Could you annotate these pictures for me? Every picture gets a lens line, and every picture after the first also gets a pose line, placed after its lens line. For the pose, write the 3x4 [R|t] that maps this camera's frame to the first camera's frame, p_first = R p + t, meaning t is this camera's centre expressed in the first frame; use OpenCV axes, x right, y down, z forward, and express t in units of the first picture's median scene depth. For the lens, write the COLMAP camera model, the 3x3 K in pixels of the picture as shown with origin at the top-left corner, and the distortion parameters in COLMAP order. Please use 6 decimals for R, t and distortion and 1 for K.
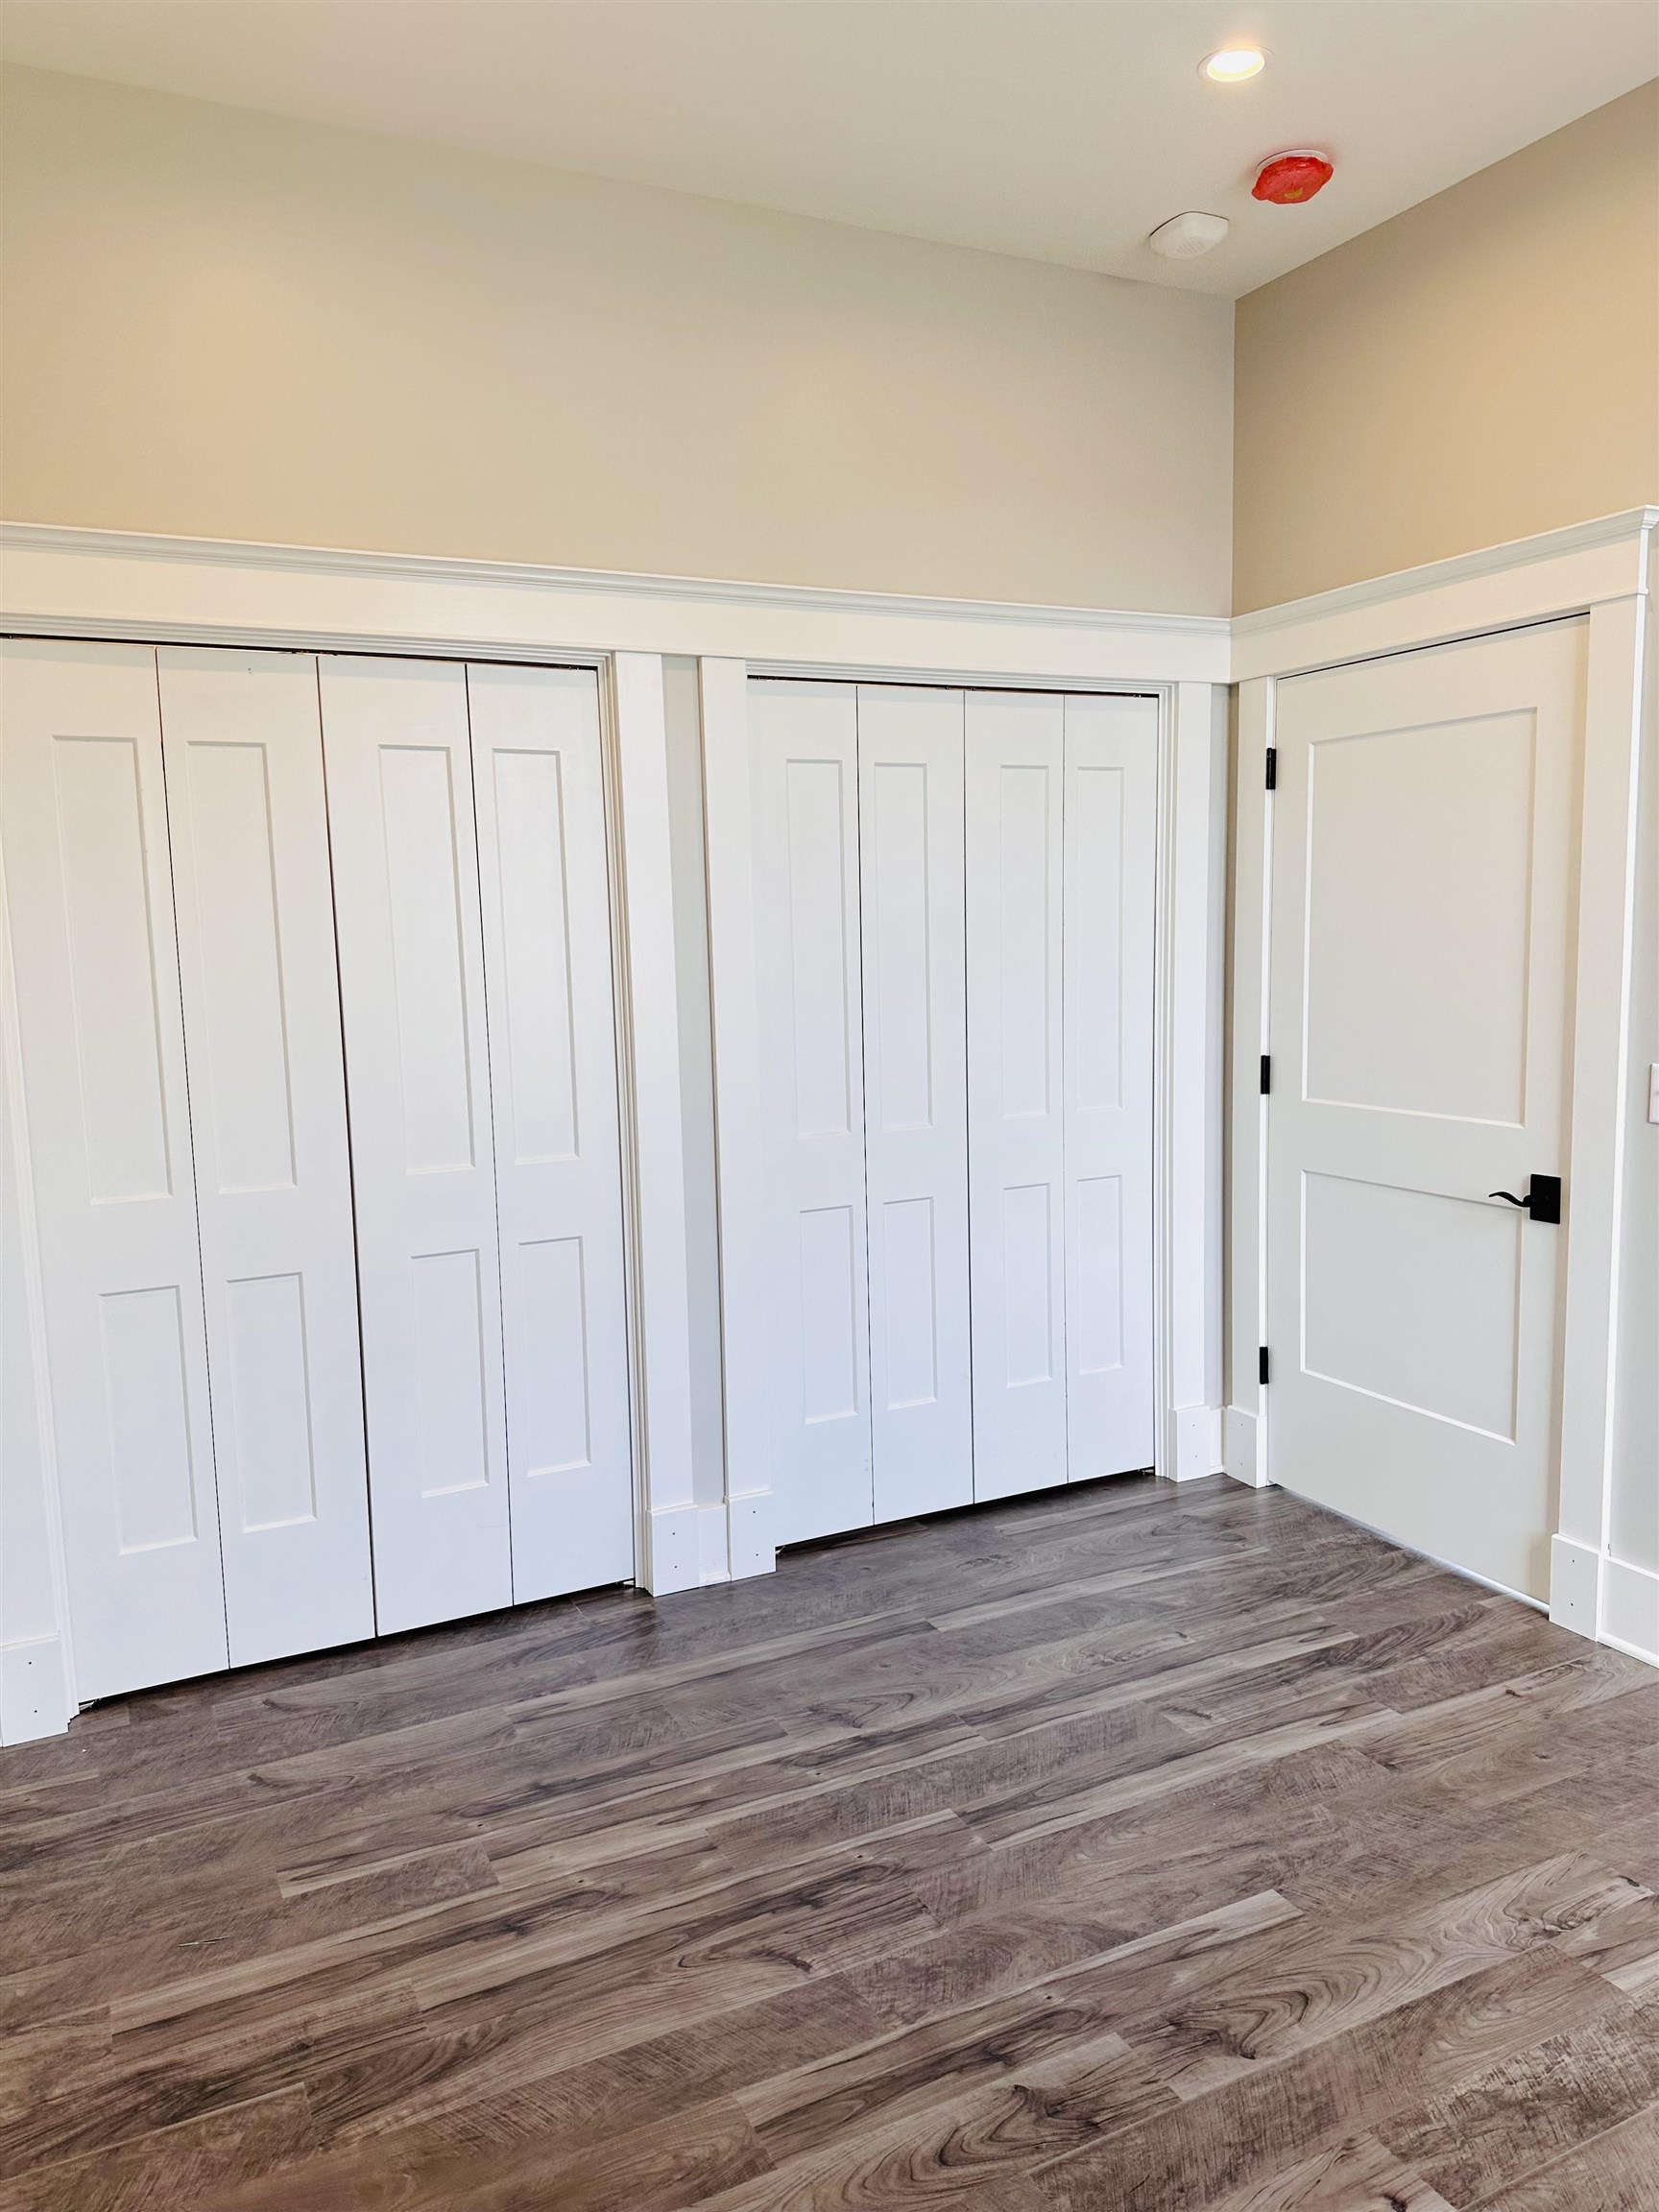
lens RADIAL K [[1557.0, 0, 833.3], [0, 1557.0, 1114.5], [0, 0, 1]] dist [0.046618, -0.053988]
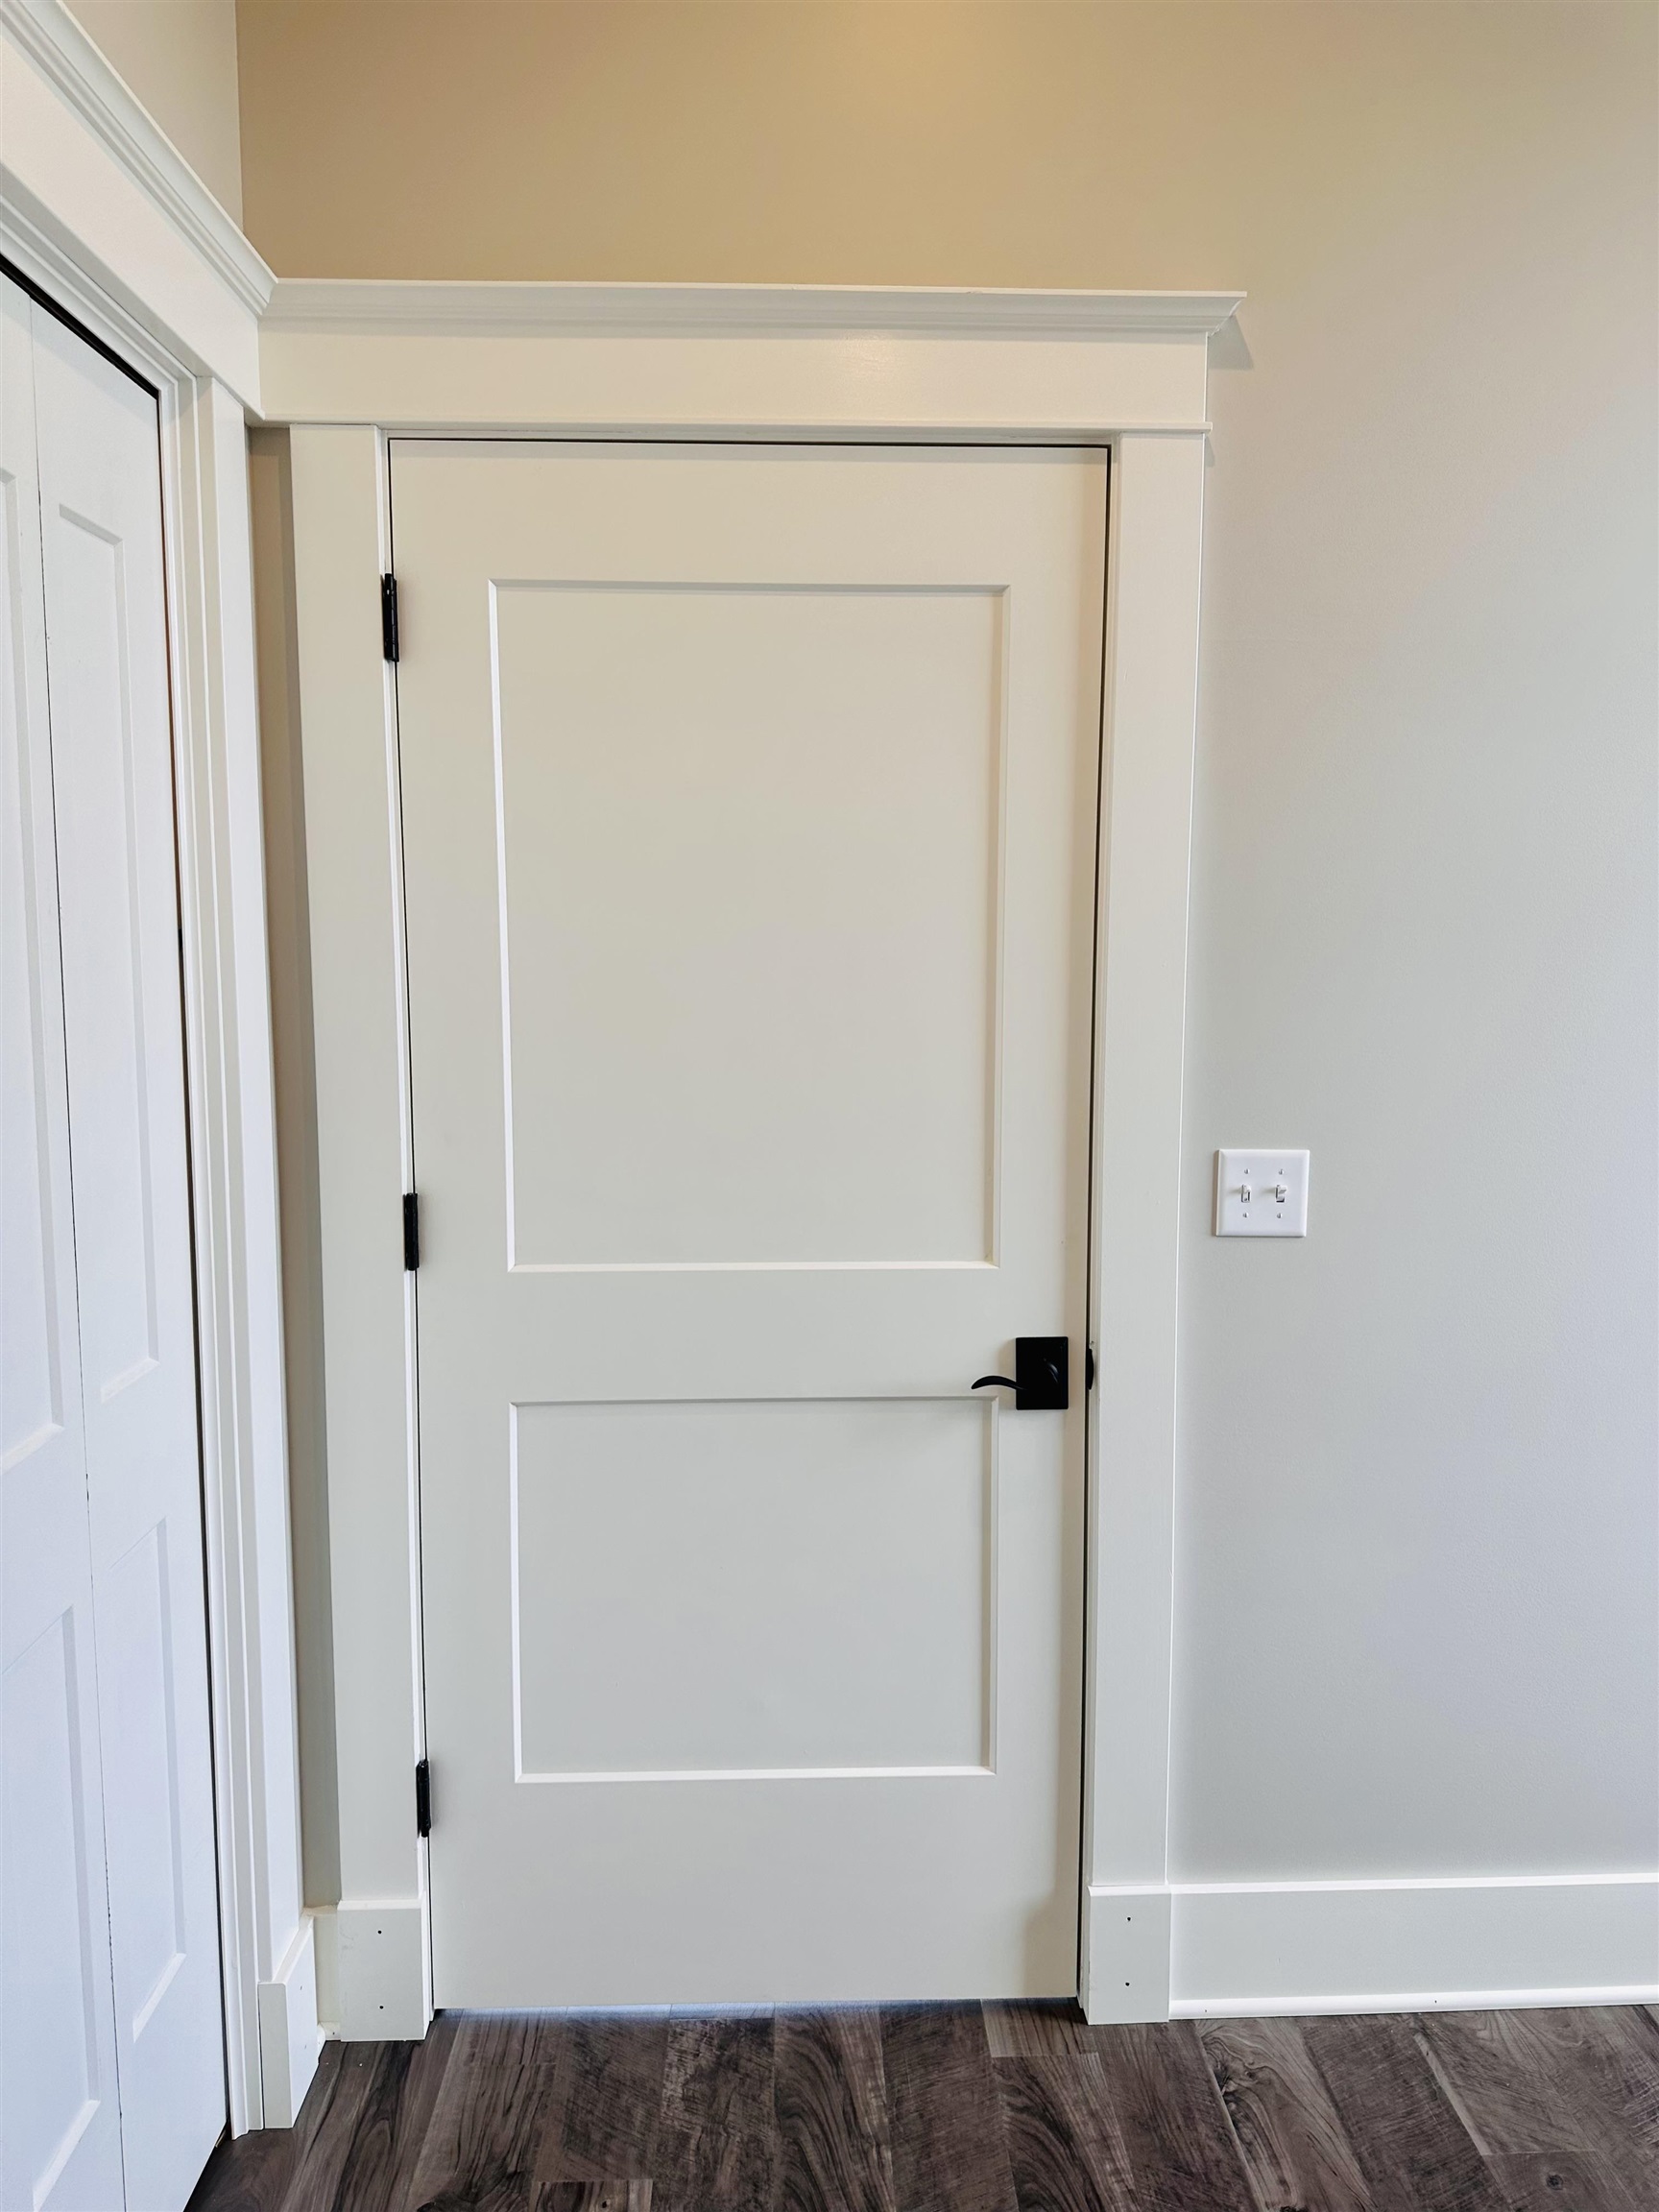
lens RADIAL K [[1557.0, 0, 837.8], [0, 1557.0, 1104.6], [0, 0, 1]] dist [0.046618, -0.053988]
pose [[0.417853, -0.066053, 0.906110, -0.140243], [0.100938, 0.994554, 0.025953, -0.076341], [-0.902890, 0.080616, 0.422245, 0.777673]]
